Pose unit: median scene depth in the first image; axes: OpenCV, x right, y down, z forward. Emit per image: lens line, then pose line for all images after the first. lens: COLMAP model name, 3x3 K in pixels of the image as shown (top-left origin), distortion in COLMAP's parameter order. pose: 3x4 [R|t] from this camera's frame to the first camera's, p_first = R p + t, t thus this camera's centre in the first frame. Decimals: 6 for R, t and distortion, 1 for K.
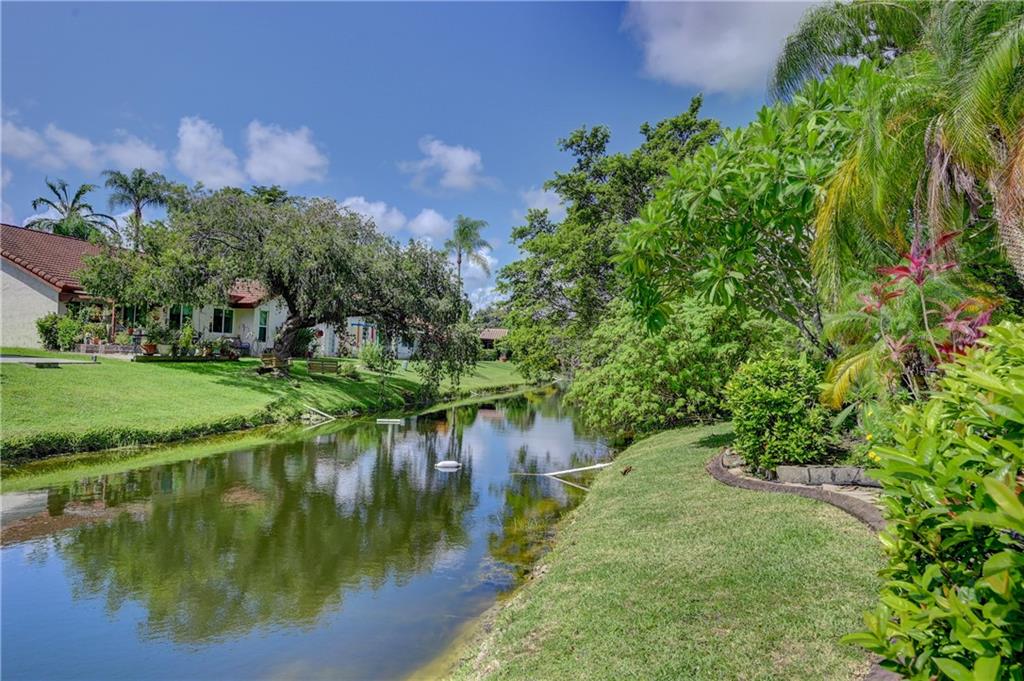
lens RADIAL K [[598.4, 0, 514.3], [0, 598.4, 343.3], [0, 0, 1]] dist [0.008545, 0.000805]
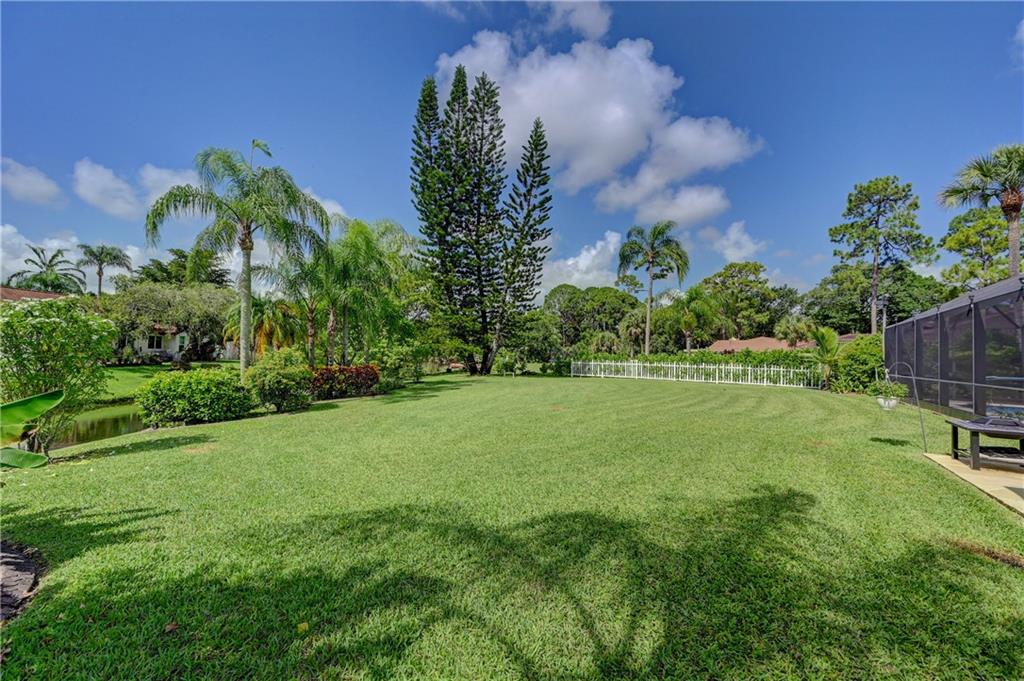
lens RADIAL K [[402.9, 0, 518.0], [0, 402.9, 338.1], [0, 0, 1]] dist [0.000165, 0.000665]
pose [[0.972680, -0.001133, 0.232147, 0.359311], [0.003391, 0.999951, -0.009329, -0.040868], [-0.232125, 0.009861, 0.972636, -0.533646]]
